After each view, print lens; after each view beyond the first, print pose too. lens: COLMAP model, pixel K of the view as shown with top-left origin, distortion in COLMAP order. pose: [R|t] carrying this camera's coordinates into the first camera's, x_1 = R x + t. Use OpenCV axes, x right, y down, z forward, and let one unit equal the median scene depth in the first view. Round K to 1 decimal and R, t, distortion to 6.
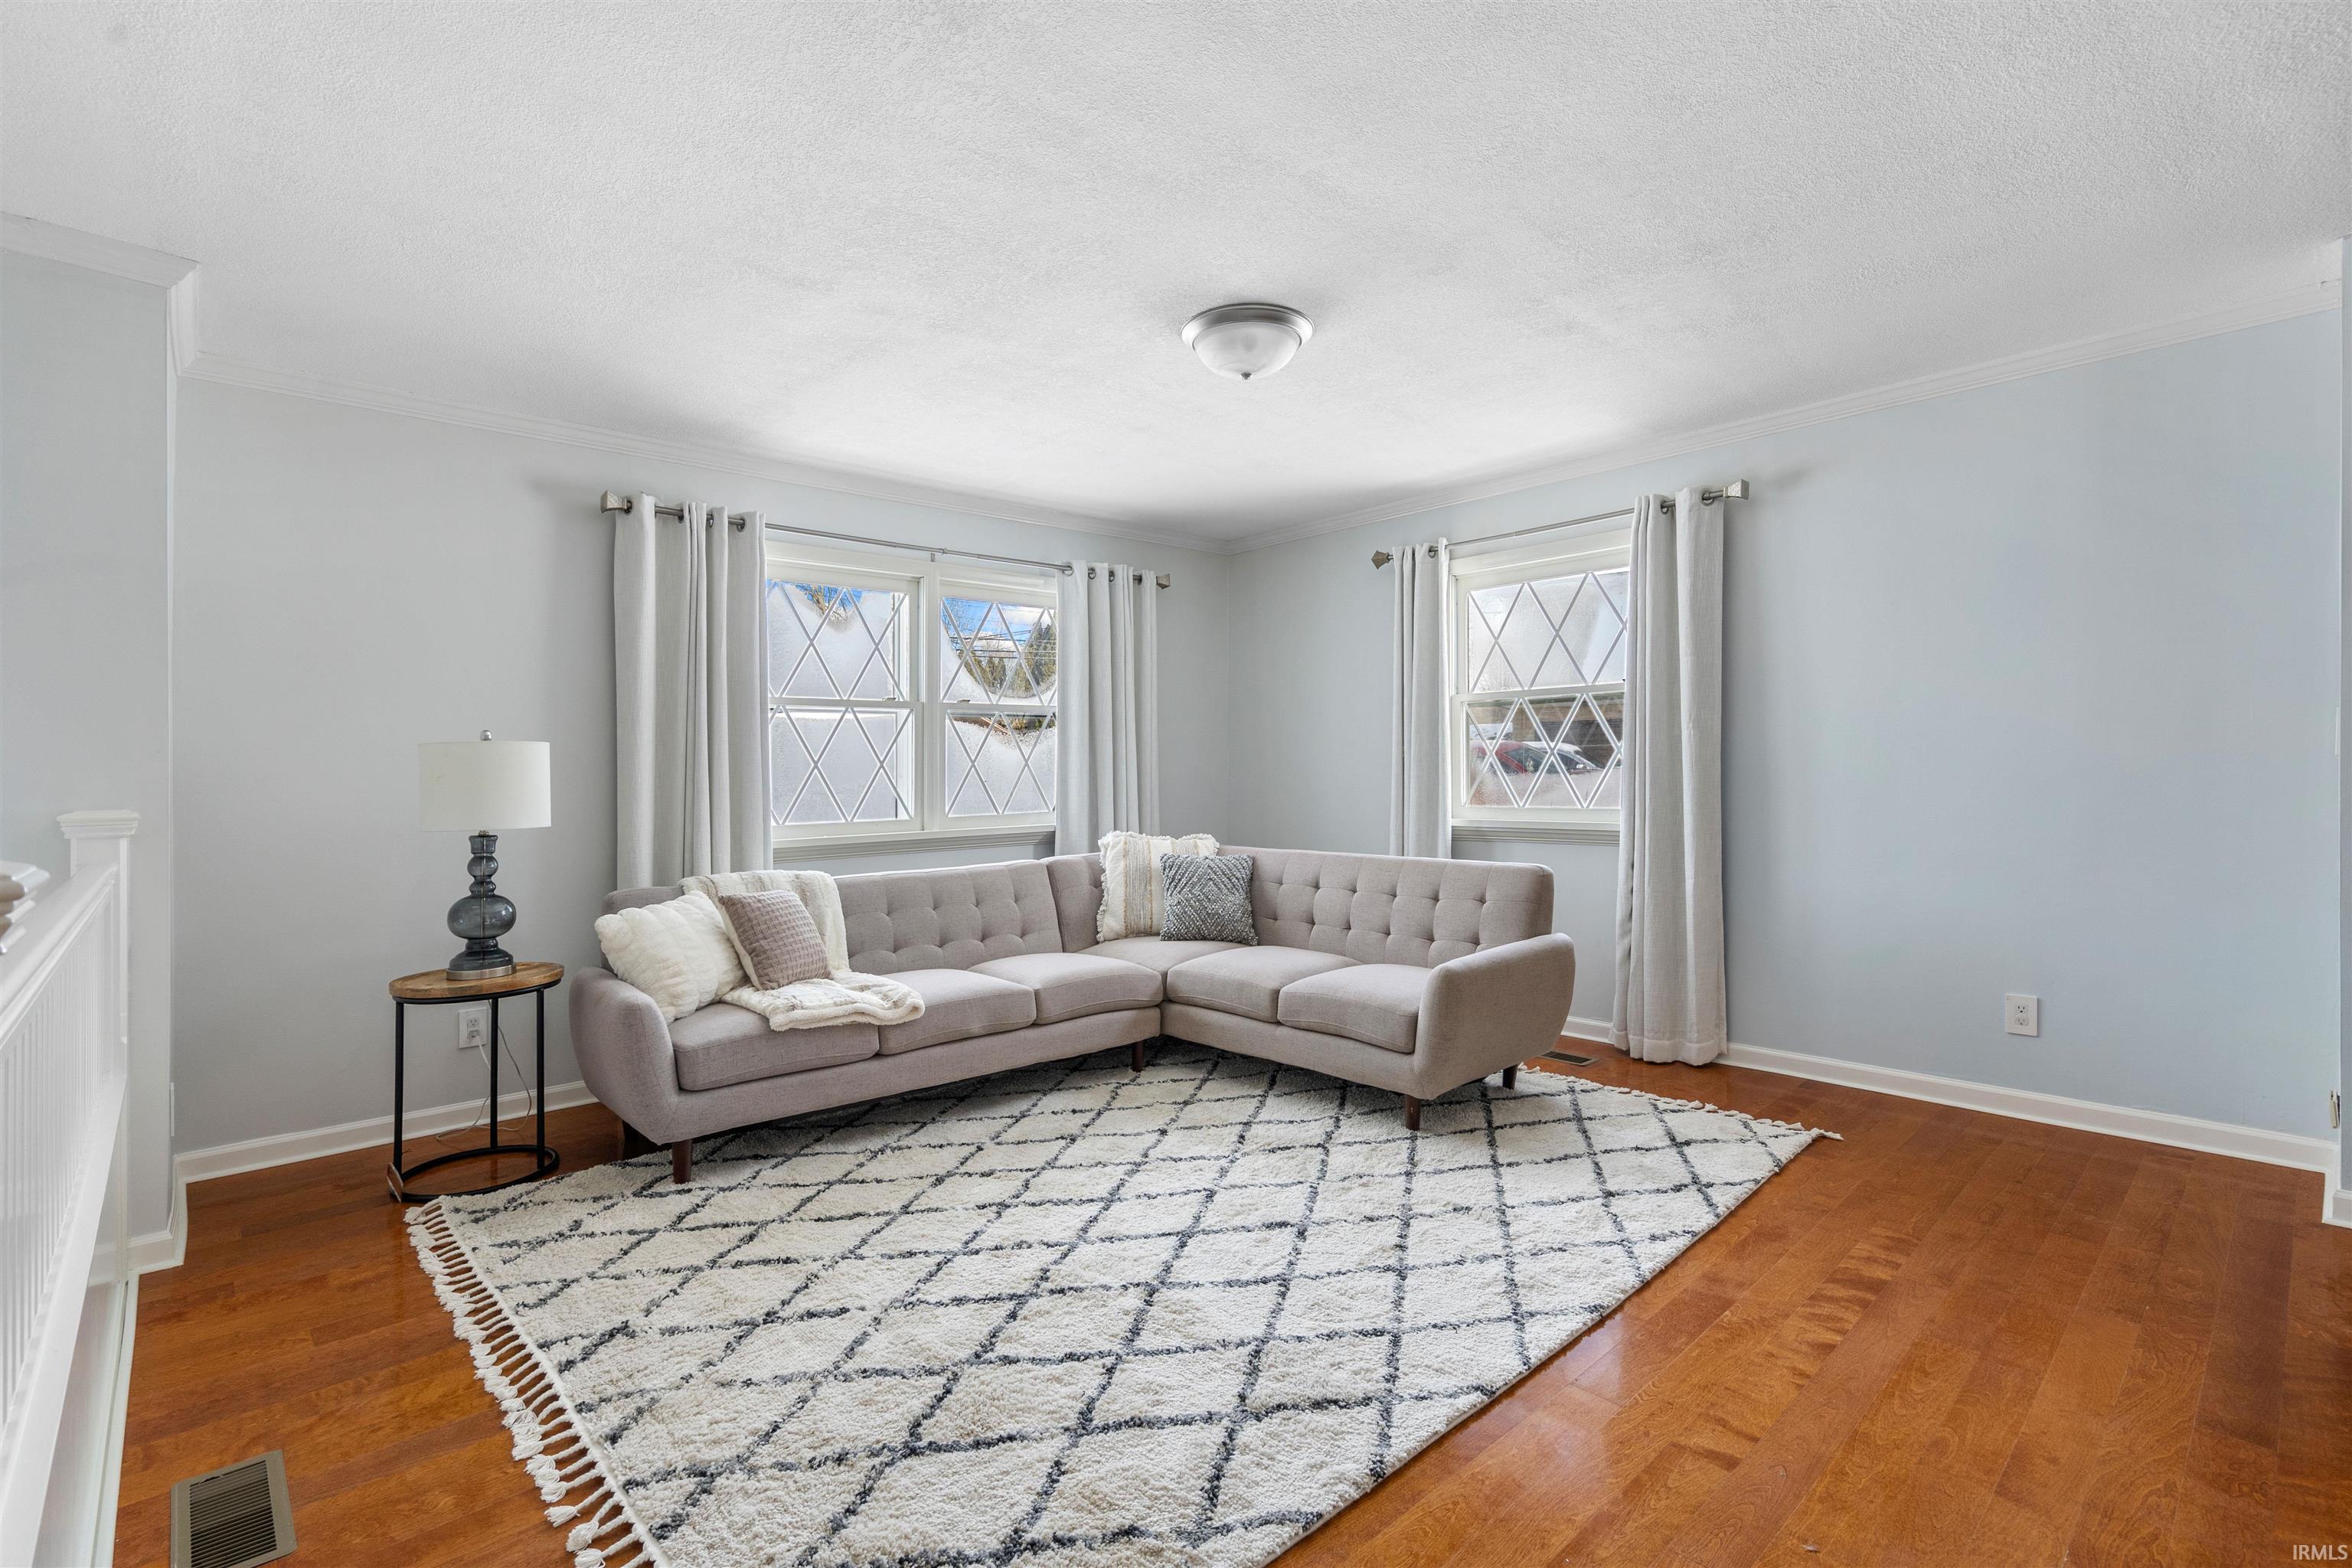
lens RADIAL K [[1087.6, 0, 1172.7], [0, 1087.6, 779.0], [0, 0, 1]] dist [-0.003131, 0.000361]
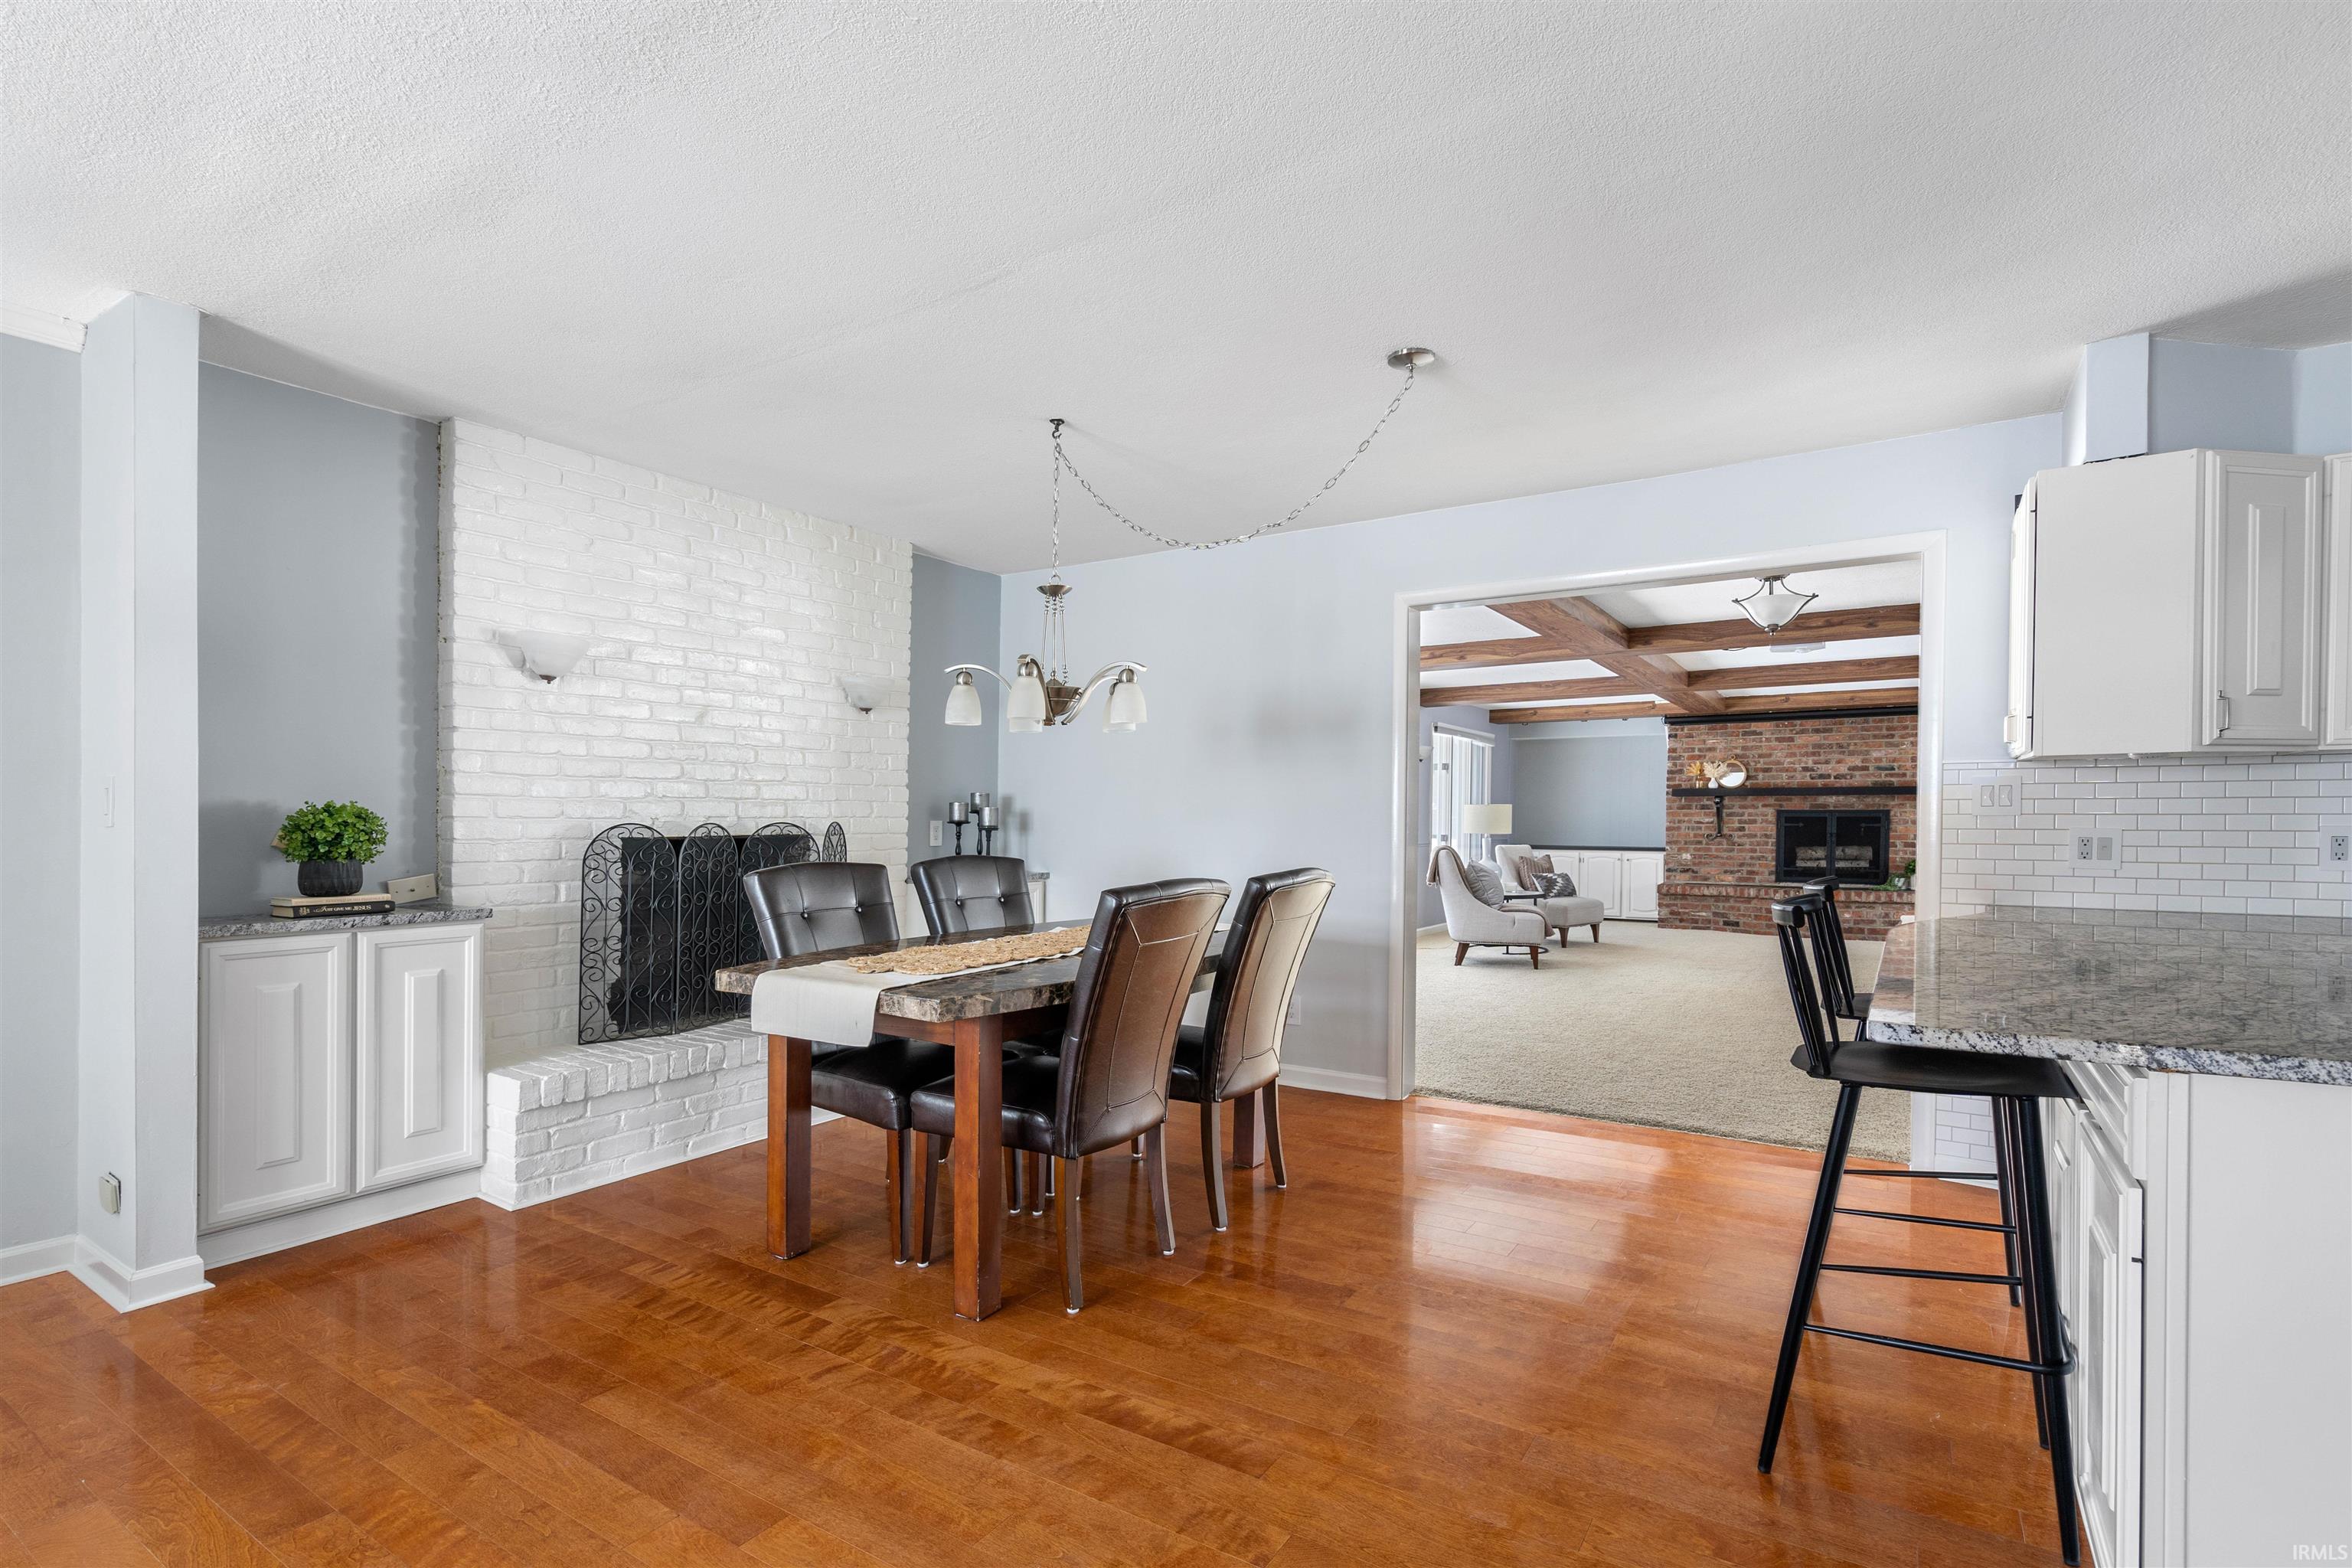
lens RADIAL K [[1087.6, 0, 1216.6], [0, 1087.6, 837.7], [0, 0, 1]] dist [-0.003131, 0.000361]
pose [[-0.262418, -0.000162, 0.964954, -0.087011], [0.010446, 0.999941, 0.003008, -0.002378], [-0.964898, 0.010869, -0.262401, 0.230592]]
